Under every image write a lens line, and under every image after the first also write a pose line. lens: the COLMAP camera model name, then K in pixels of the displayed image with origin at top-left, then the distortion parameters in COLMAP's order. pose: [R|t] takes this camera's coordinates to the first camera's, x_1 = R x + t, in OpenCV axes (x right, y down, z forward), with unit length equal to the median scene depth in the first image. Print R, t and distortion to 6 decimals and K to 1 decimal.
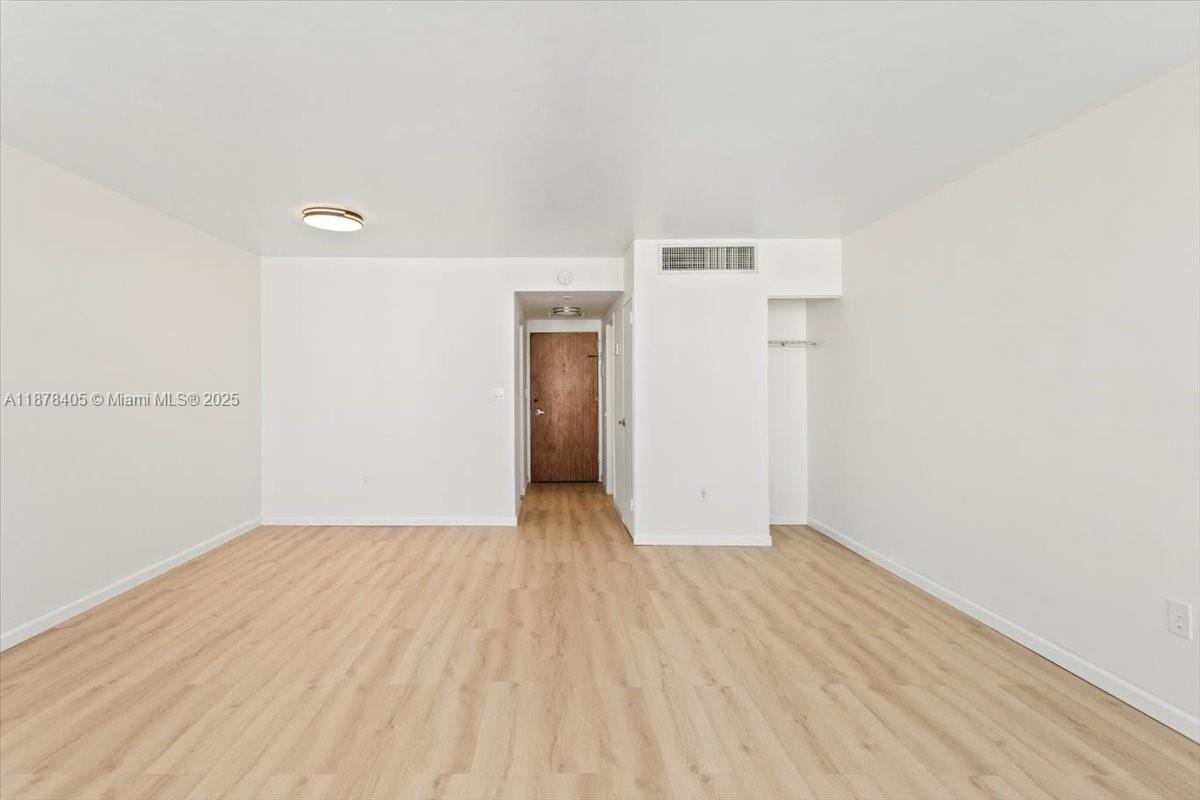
lens RADIAL K [[604.1, 0, 557.6], [0, 604.1, 391.1], [0, 0, 1]] dist [-0.000335, 0.000239]
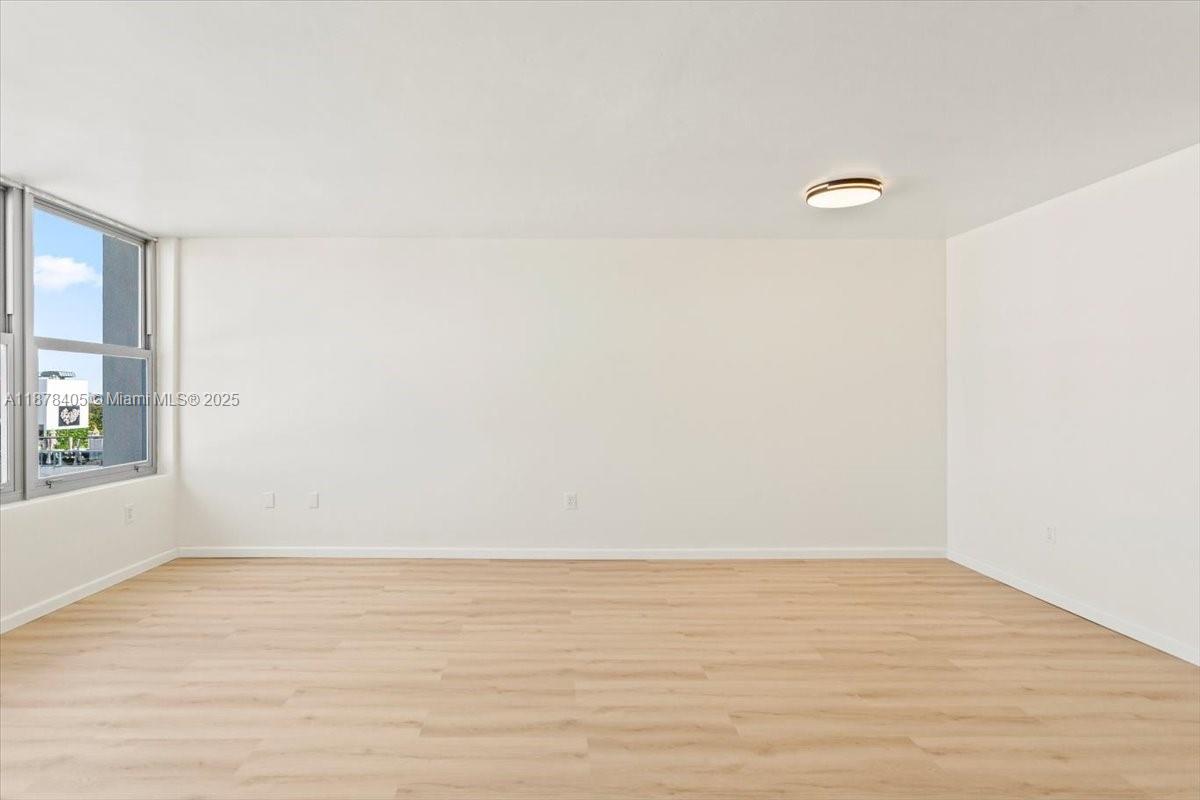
lens RADIAL K [[604.1, 0, 557.6], [0, 604.1, 391.1], [0, 0, 1]] dist [-0.000335, 0.000239]
pose [[0.008932, 0.001544, -0.999959, 0.752128], [-0.014534, 0.999893, 0.001415, -0.011926], [0.999854, 0.014521, 0.008954, 0.952898]]
